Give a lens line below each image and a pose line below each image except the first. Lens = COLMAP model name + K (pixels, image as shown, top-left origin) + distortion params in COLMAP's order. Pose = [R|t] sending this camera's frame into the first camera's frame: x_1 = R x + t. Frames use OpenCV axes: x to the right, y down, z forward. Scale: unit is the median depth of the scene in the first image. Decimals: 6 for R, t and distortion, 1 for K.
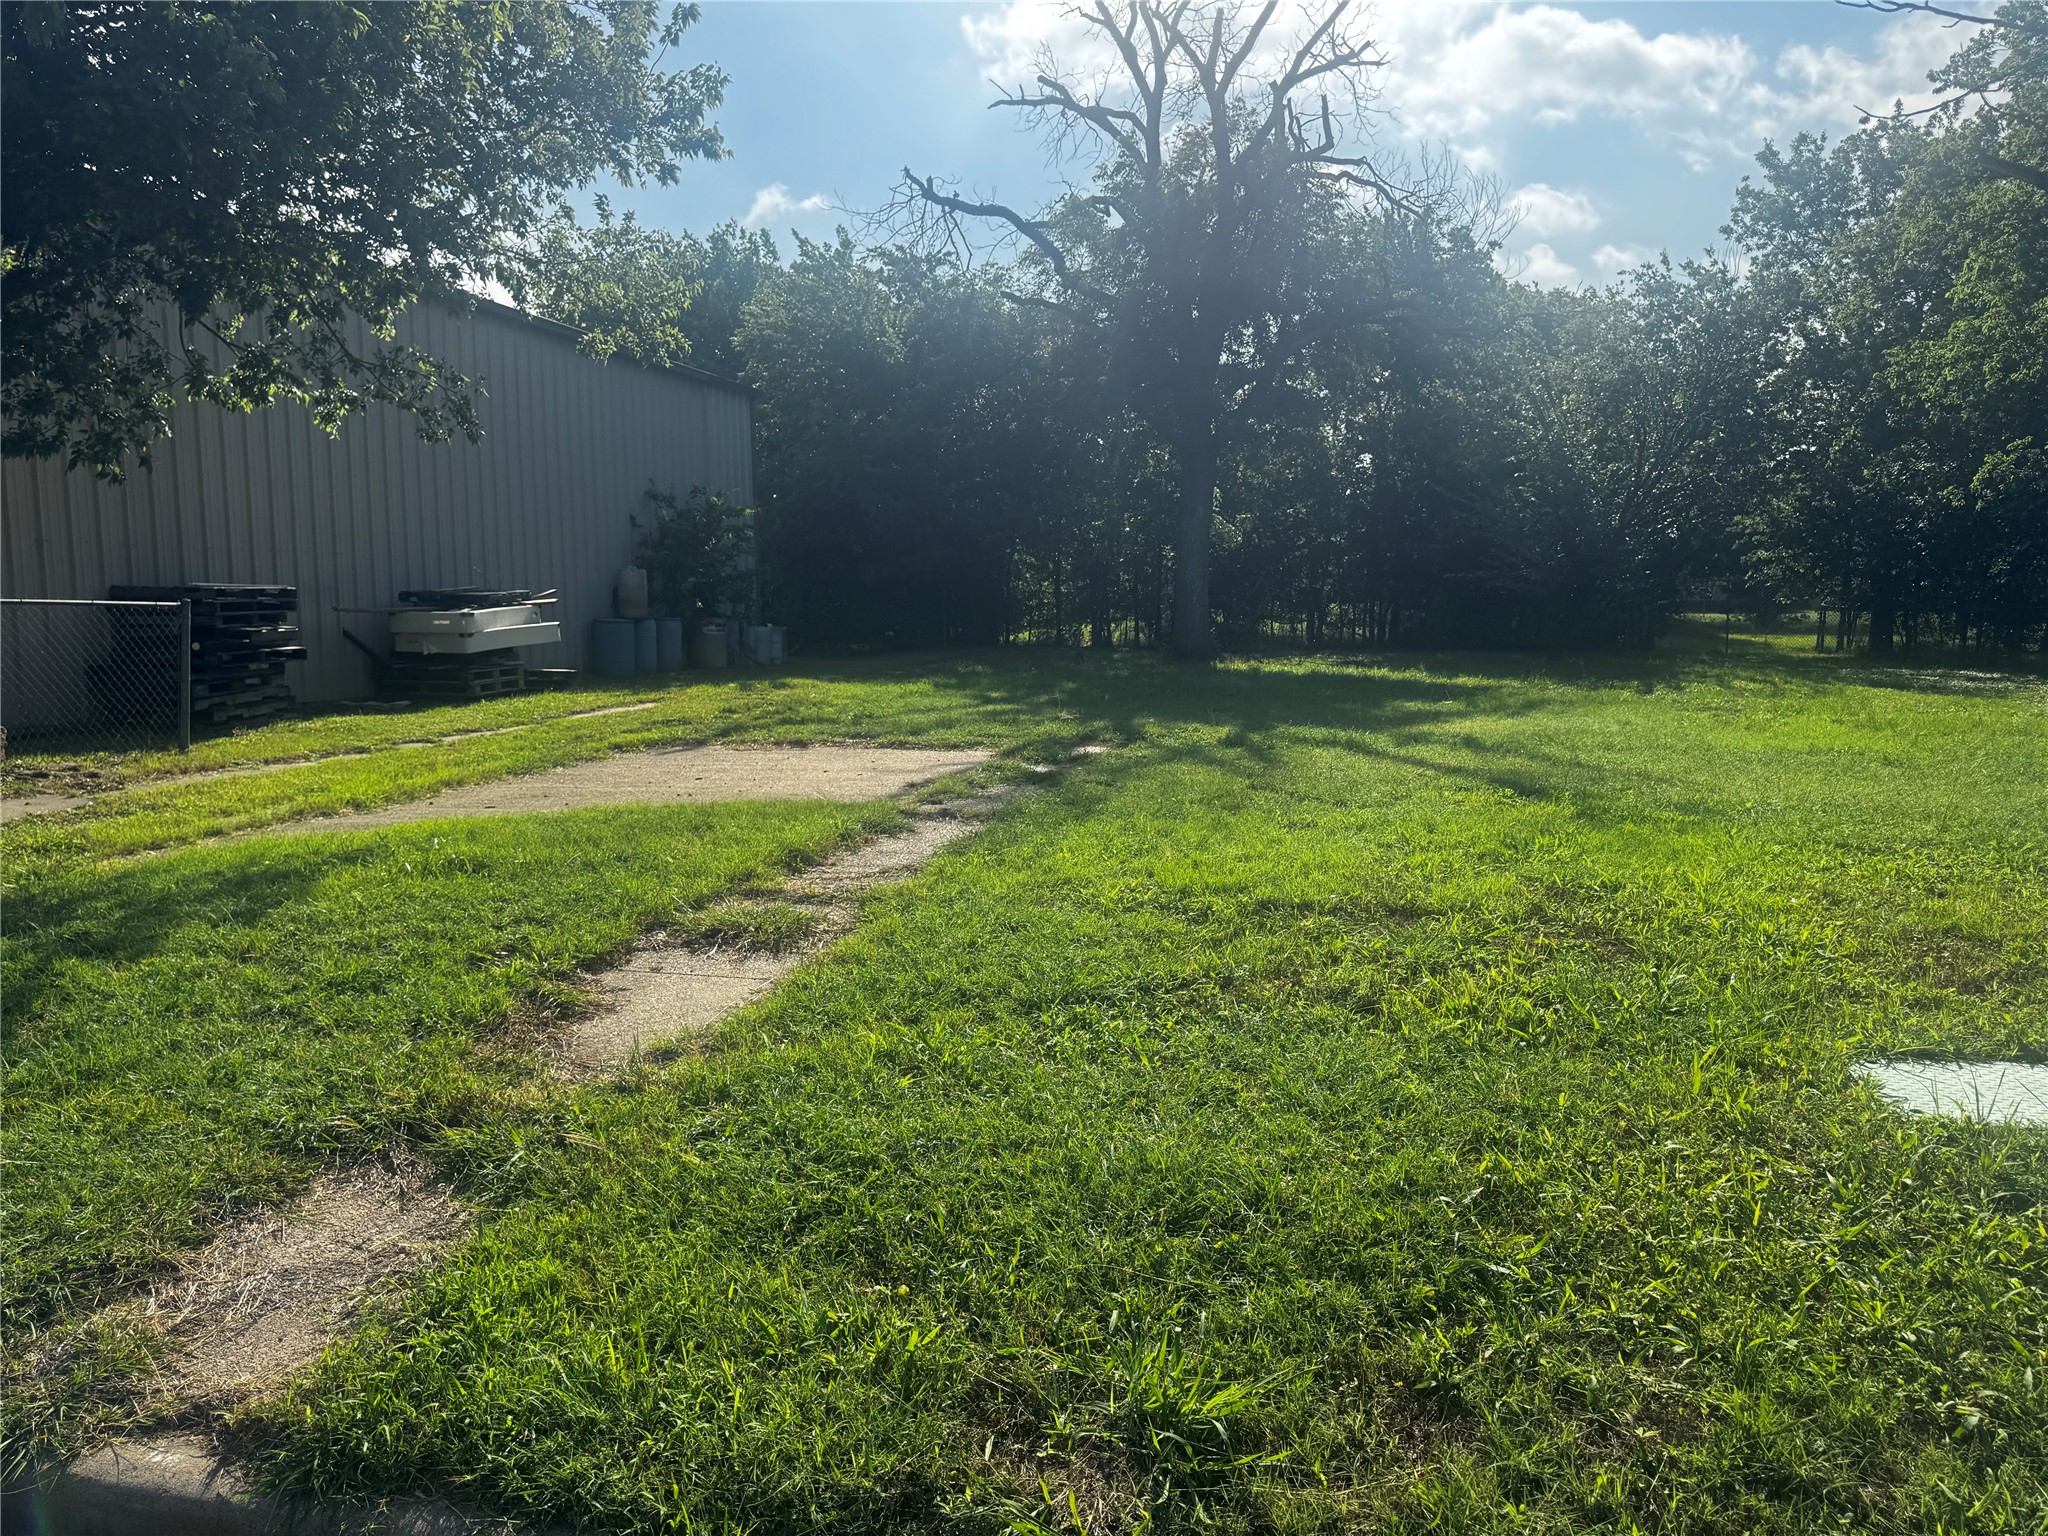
lens RADIAL K [[1422.6, 0, 1034.4], [0, 1422.6, 760.3], [0, 0, 1]] dist [0.062111, -0.089293]
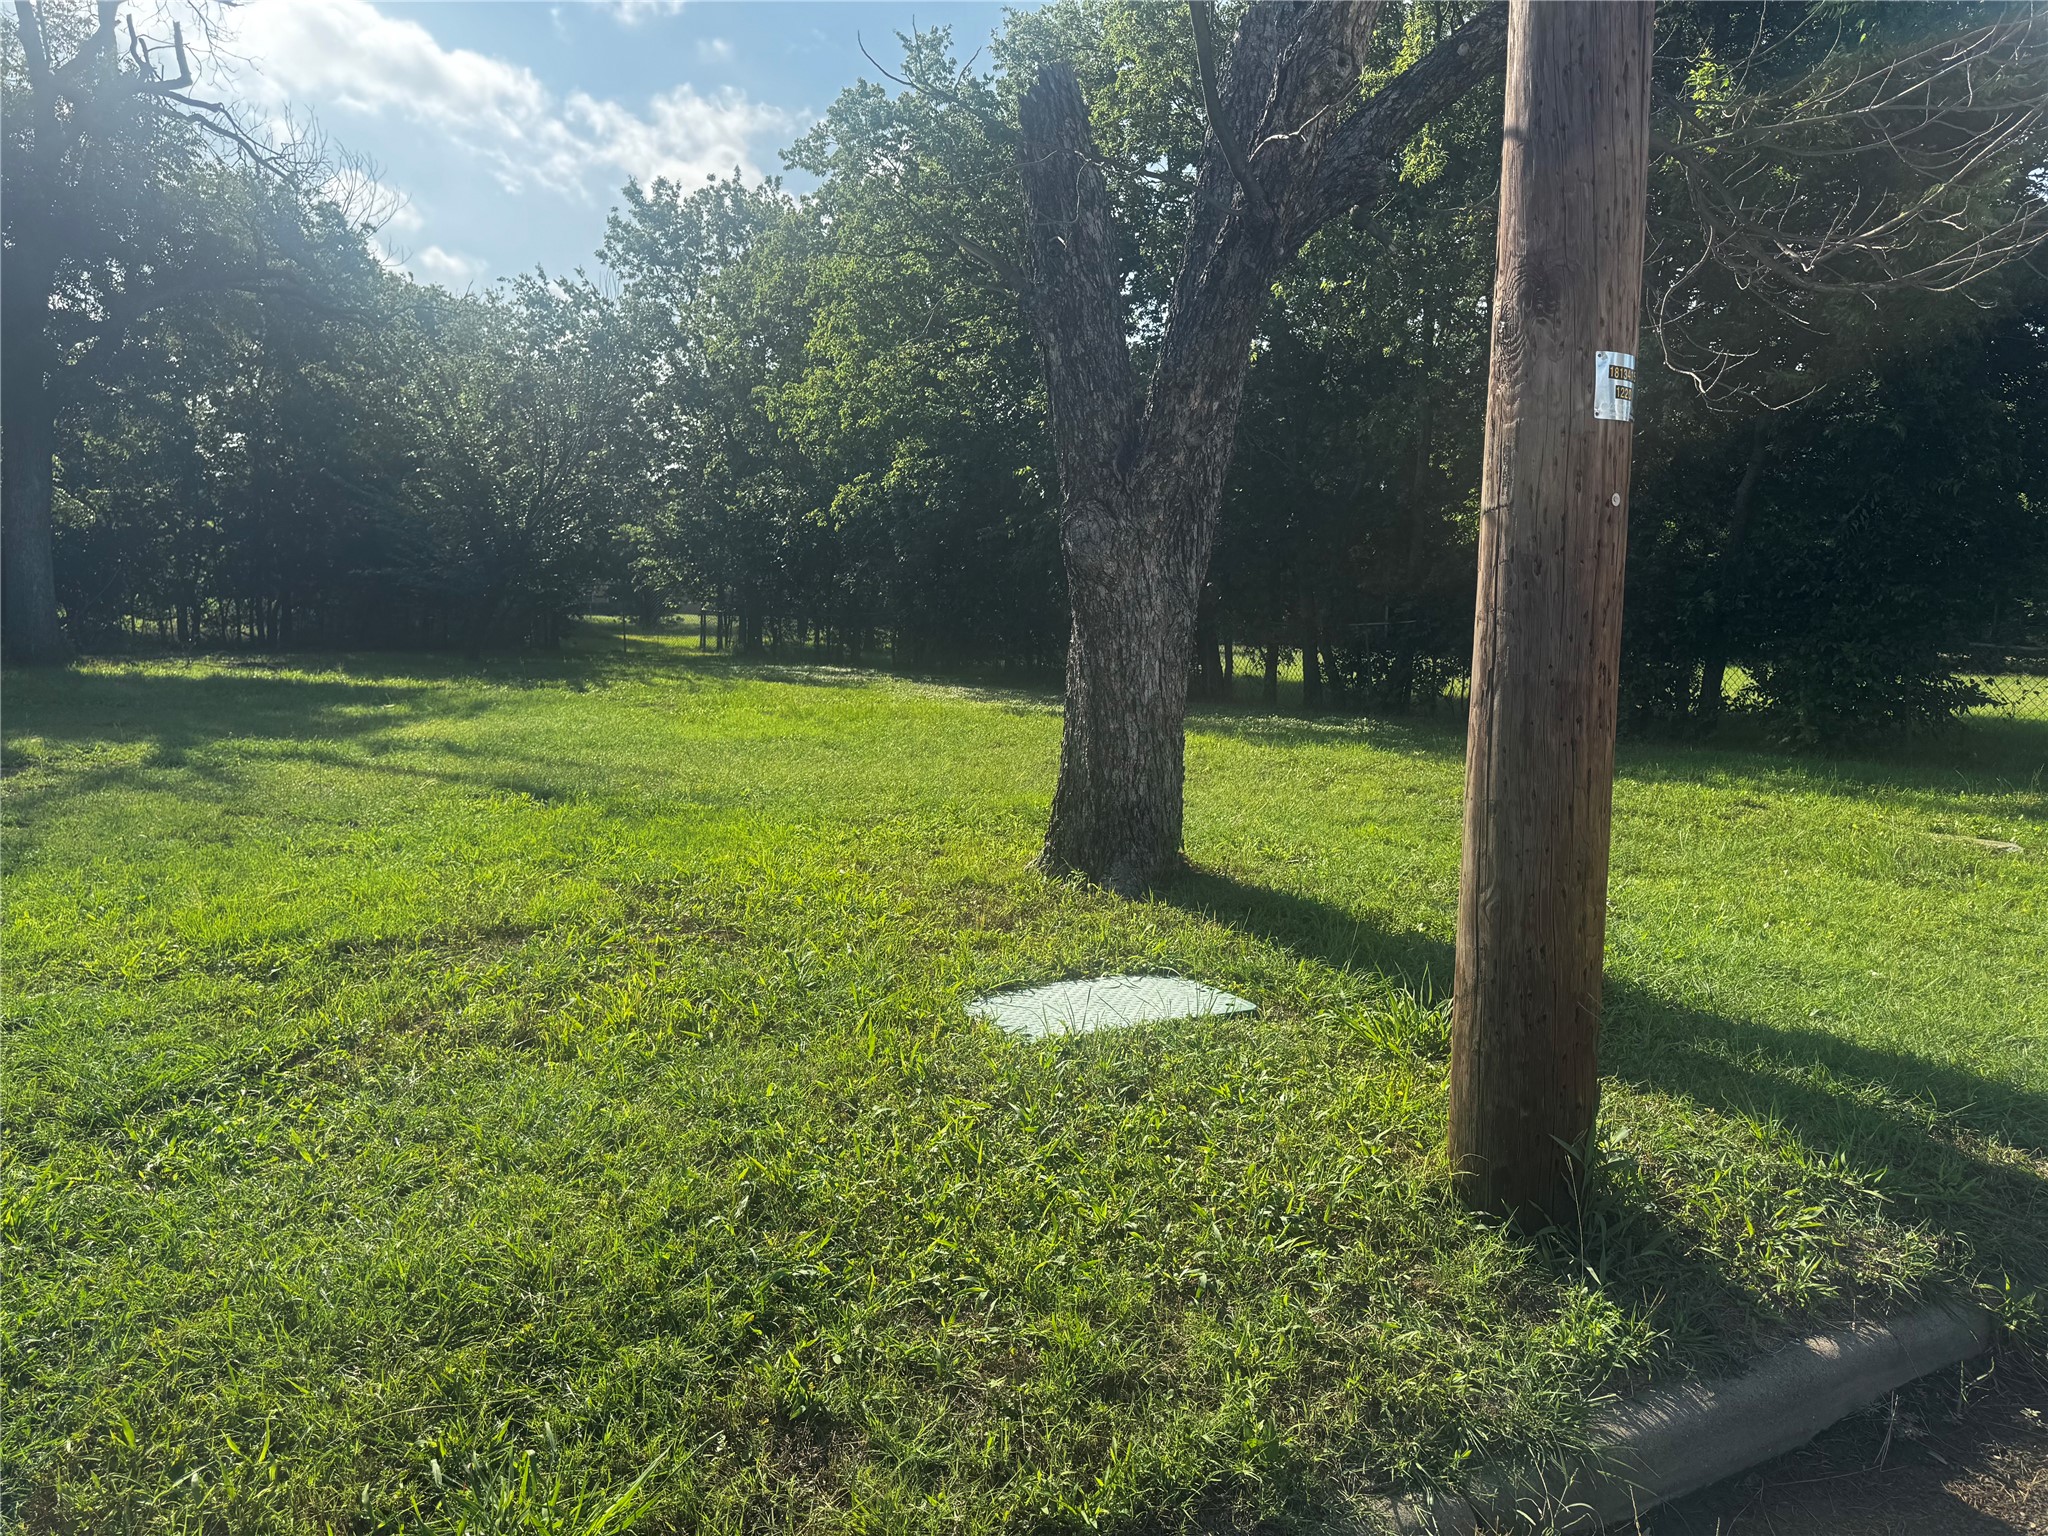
lens RADIAL K [[1411.9, 0, 1016.2], [0, 1411.9, 774.3], [0, 0, 1]] dist [0.050175, -0.071746]
pose [[0.744092, -0.065519, 0.664856, -0.024197], [0.058483, 0.997747, 0.032872, -0.001764], [-0.665512, 0.014423, 0.746248, 0.019536]]
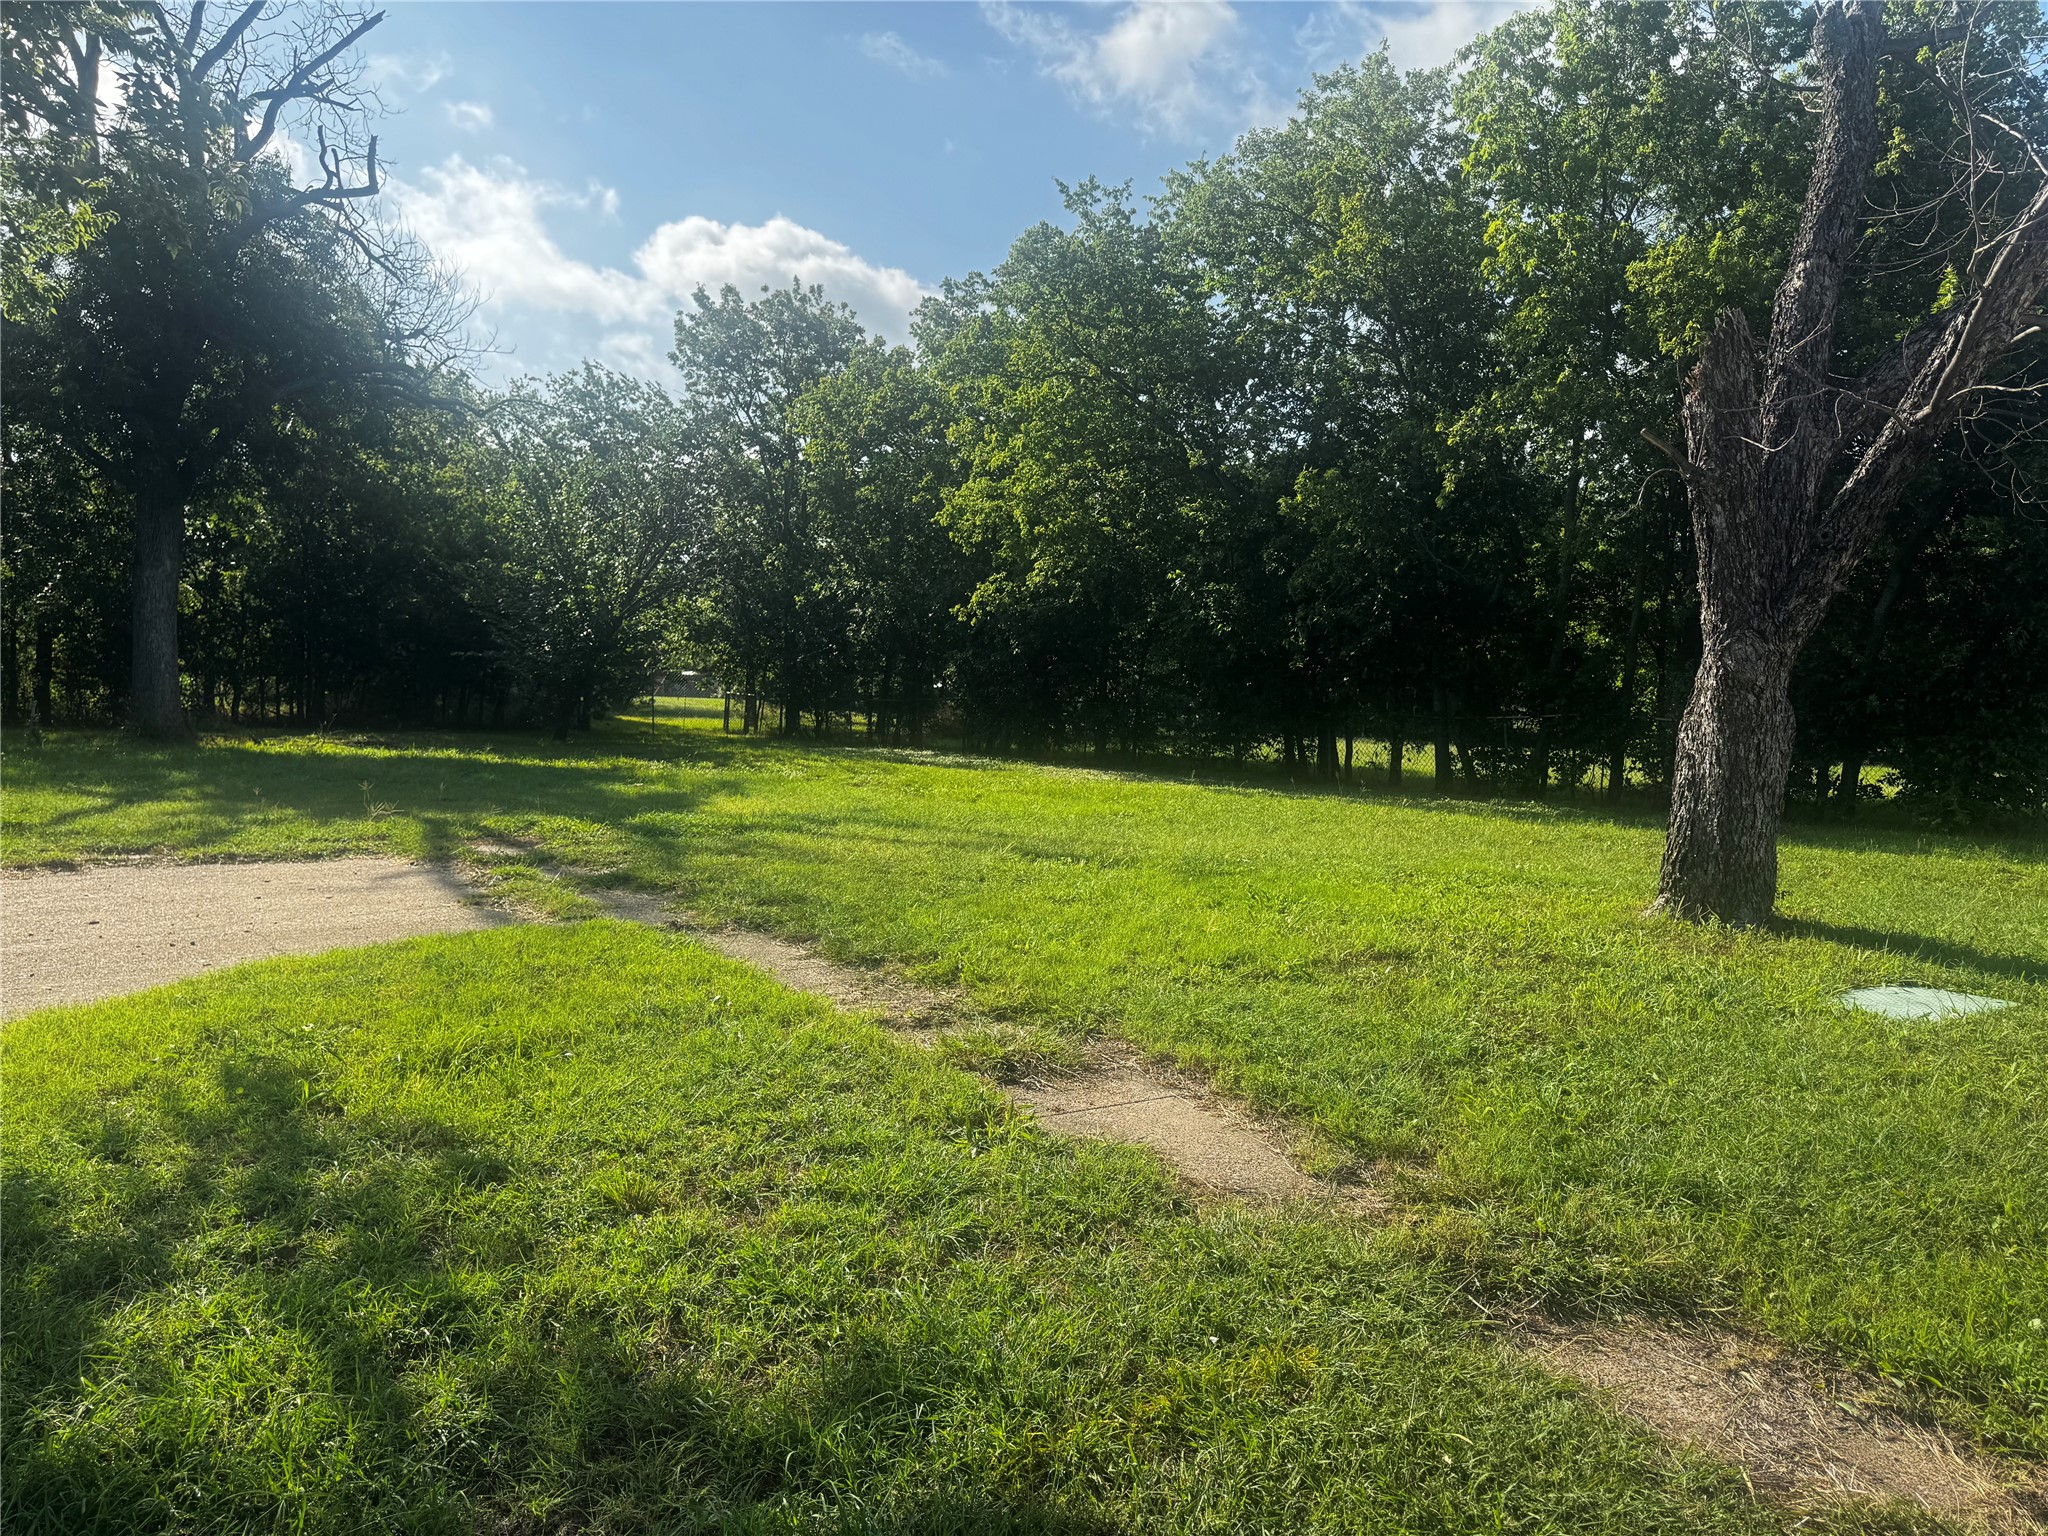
lens RADIAL K [[1411.9, 0, 1016.2], [0, 1411.9, 774.3], [0, 0, 1]] dist [0.050175, -0.071746]
pose [[0.694079, -0.017462, 0.719687, -0.191034], [0.049773, 0.998478, -0.023776, -0.007948], [-0.718176, 0.052323, 0.693892, 0.087697]]
